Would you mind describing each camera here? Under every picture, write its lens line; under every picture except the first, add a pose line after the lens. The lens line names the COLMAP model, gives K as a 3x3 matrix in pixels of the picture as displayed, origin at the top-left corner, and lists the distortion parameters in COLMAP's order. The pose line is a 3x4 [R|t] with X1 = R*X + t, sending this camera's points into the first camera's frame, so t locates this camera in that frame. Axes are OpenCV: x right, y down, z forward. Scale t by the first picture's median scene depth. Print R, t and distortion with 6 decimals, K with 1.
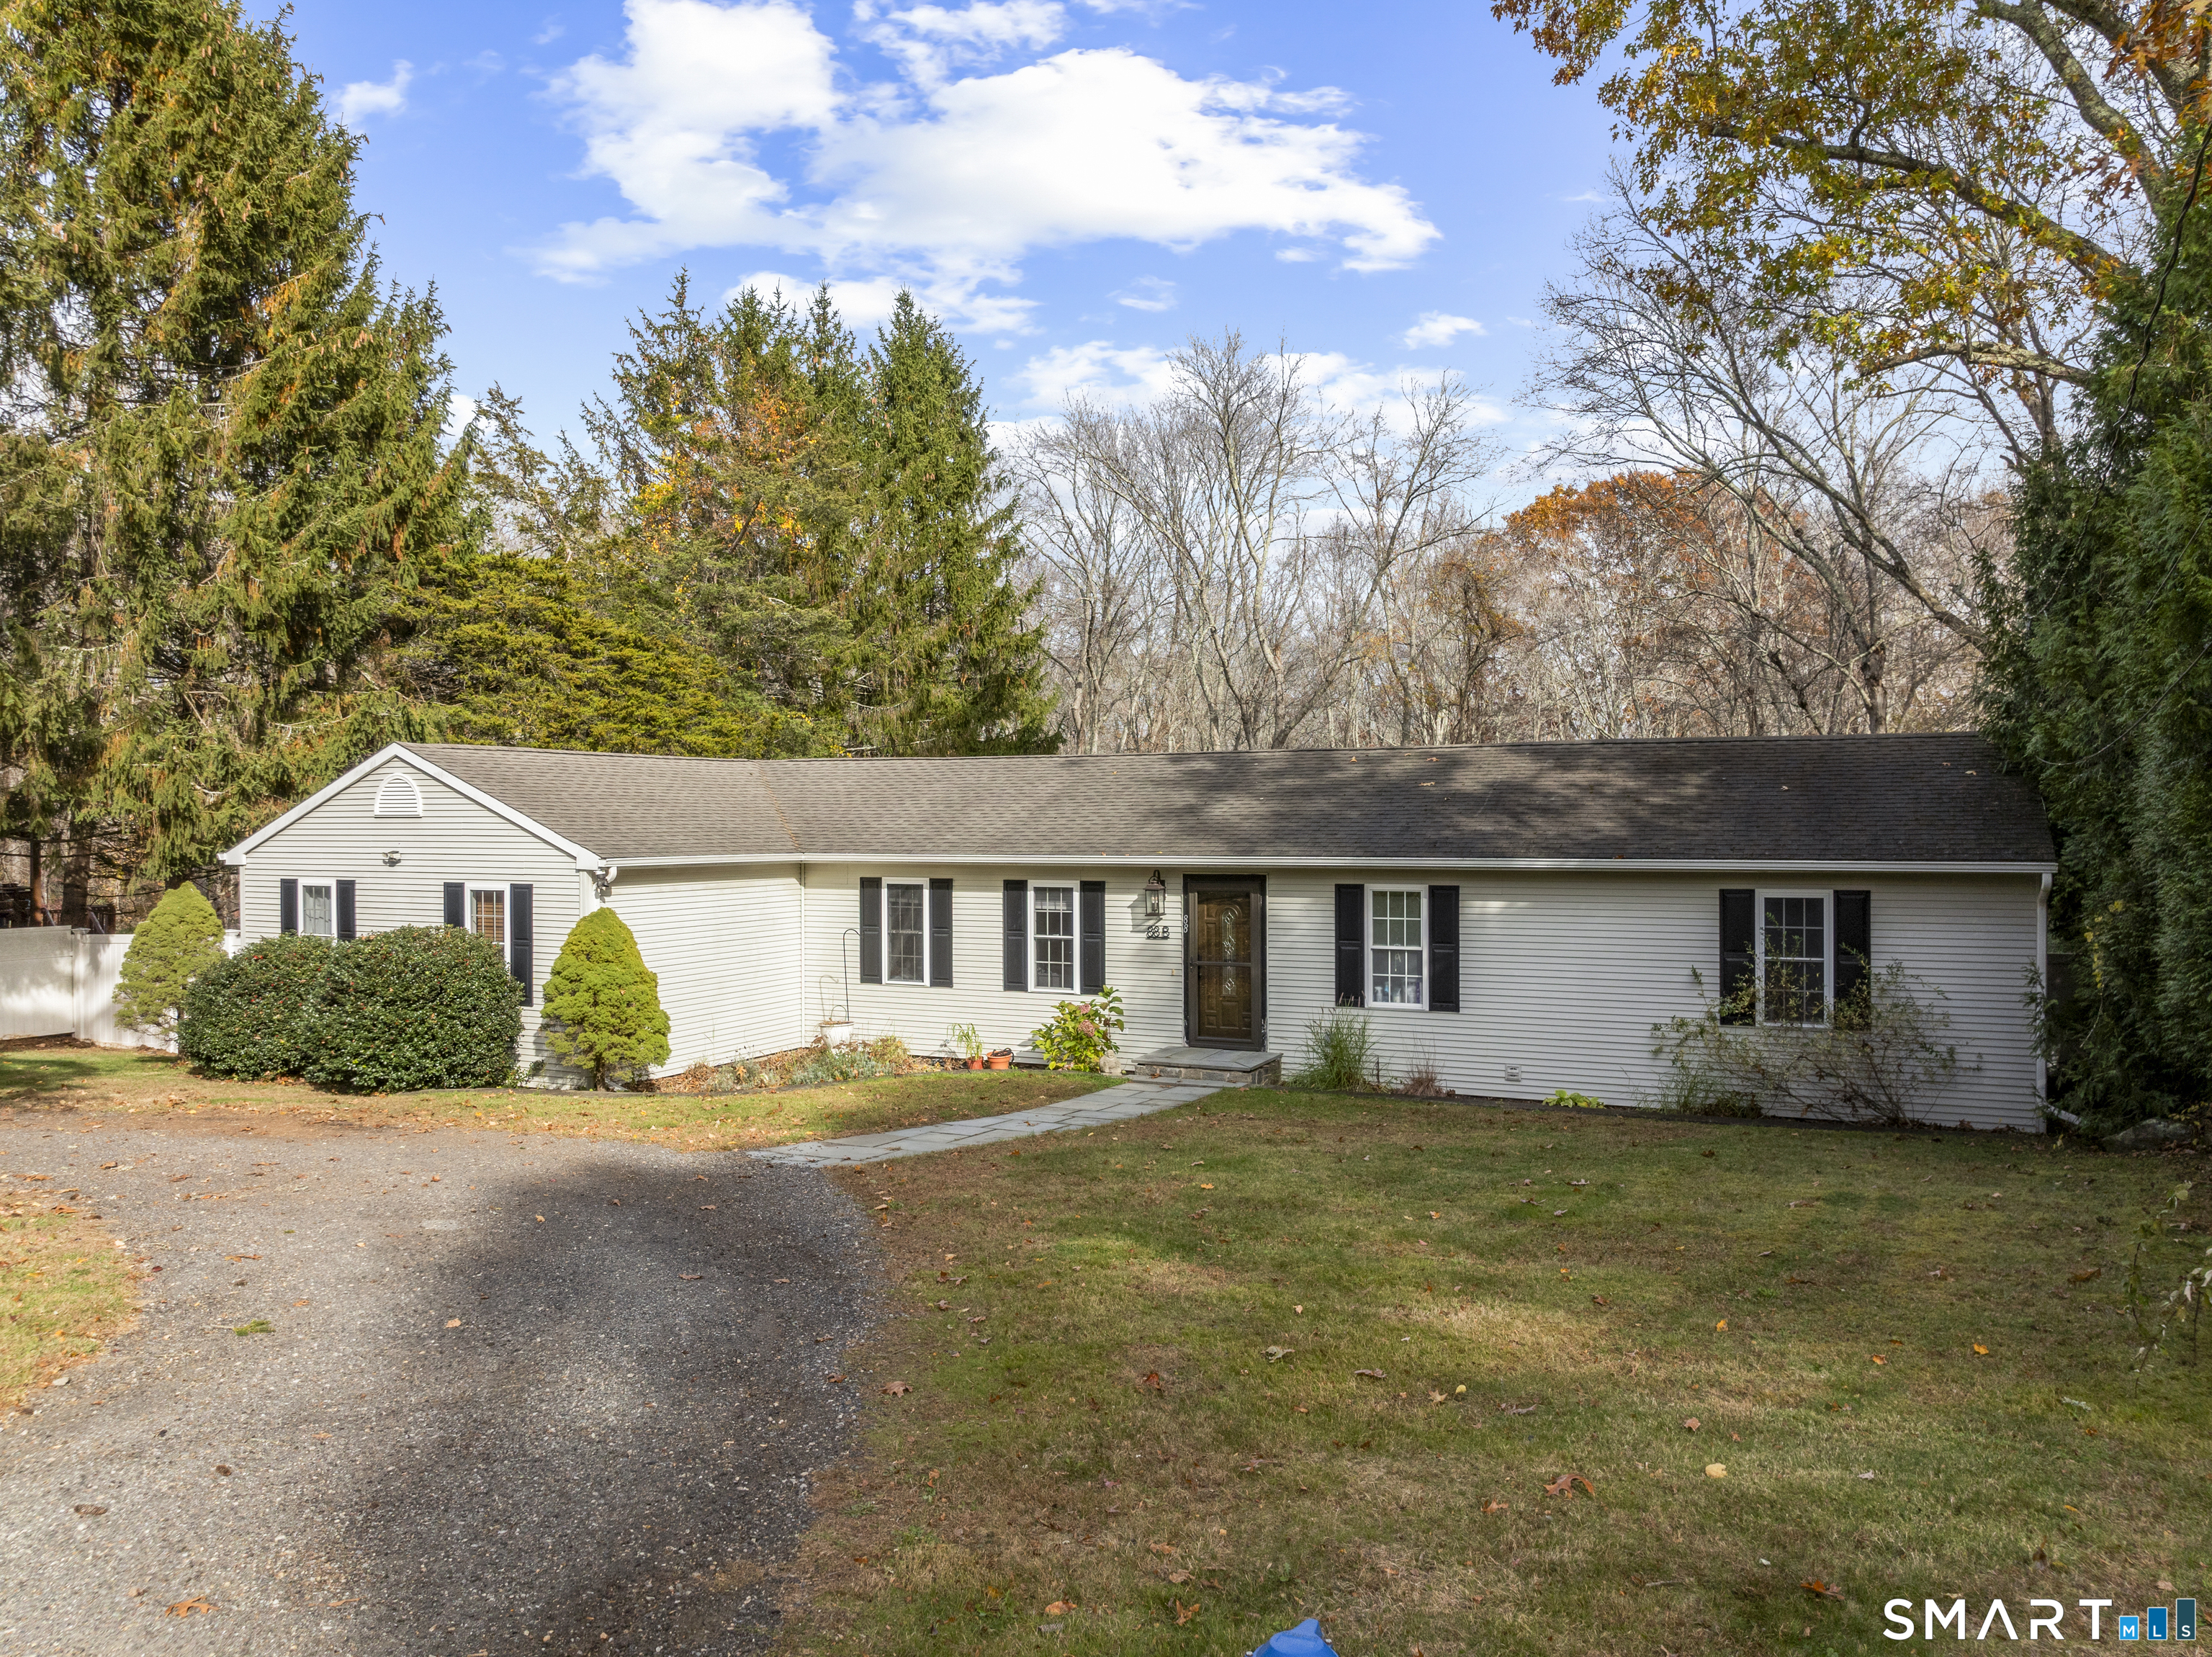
lens RADIAL K [[1580.8, 0, 1109.5], [0, 1580.8, 795.9], [0, 0, 1]] dist [-0.004272, -0.053612]
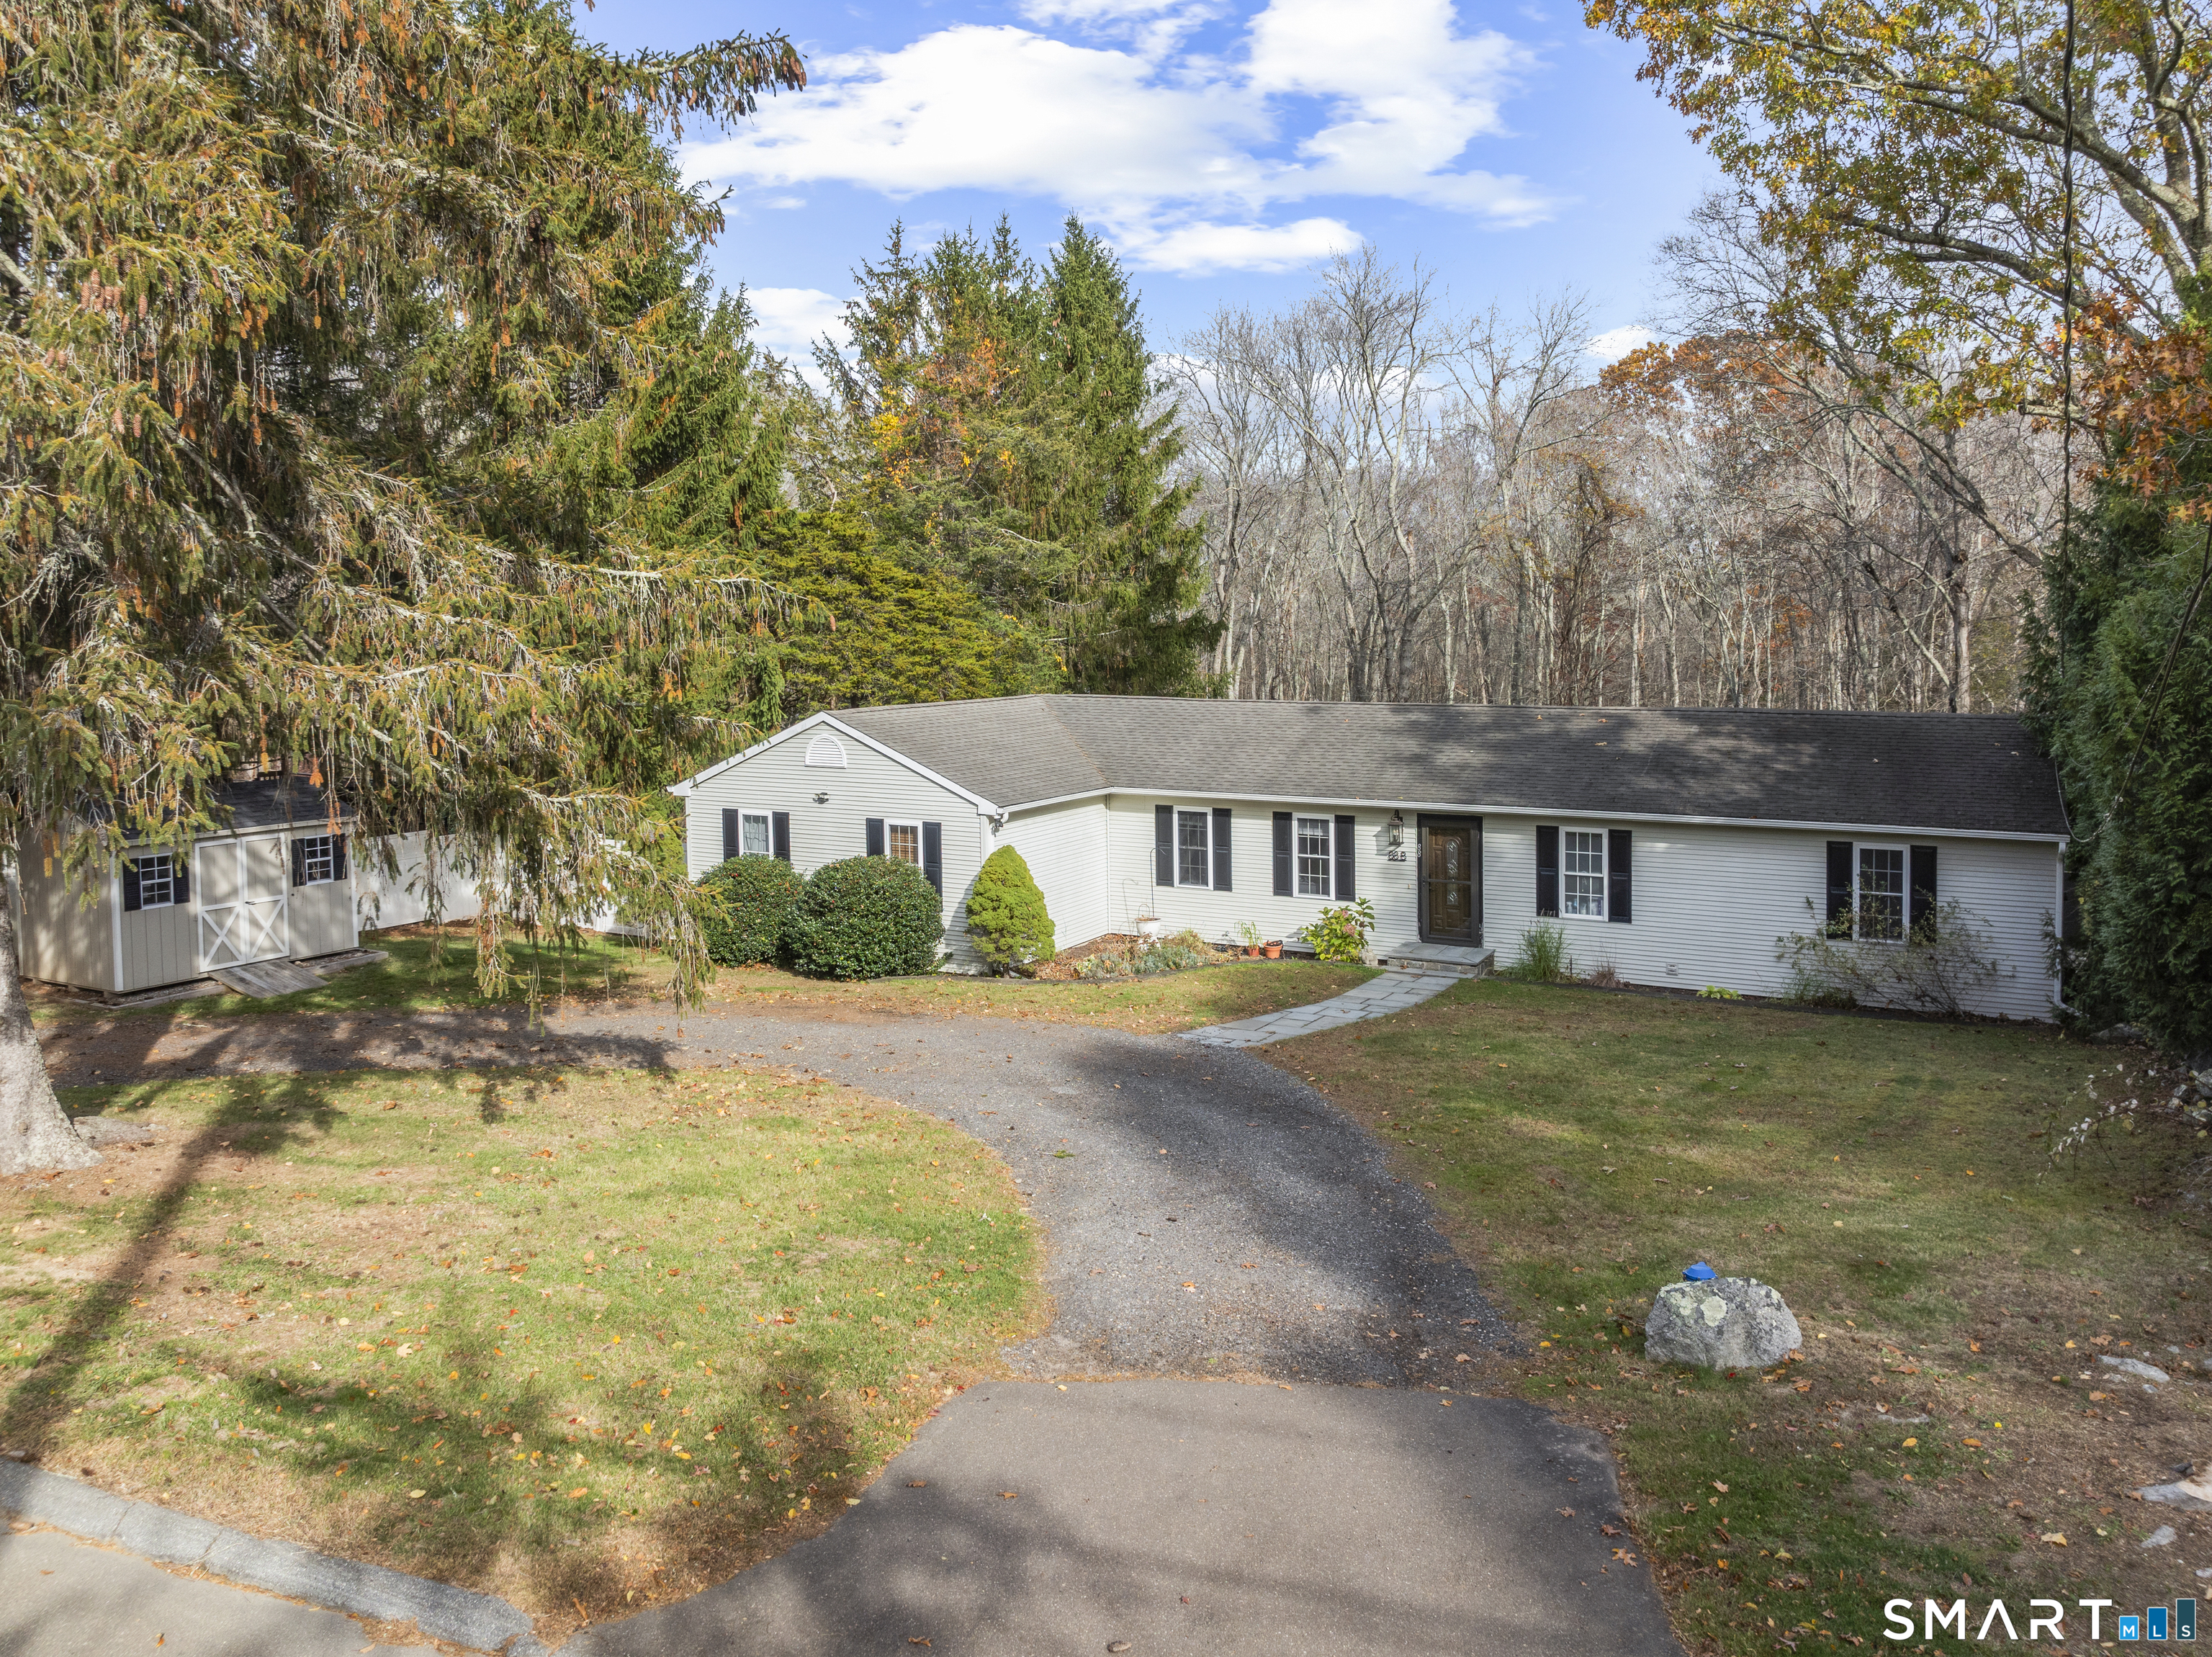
lens RADIAL K [[1602.3, 0, 1112.7], [0, 1602.3, 638.6], [0, 0, 1]] dist [-0.004182, -0.038222]
pose [[0.999083, -0.002142, -0.042763, -0.151906], [0.003004, 0.999793, 0.020110, -0.125775], [0.042711, -0.020220, 0.998883, -0.359383]]
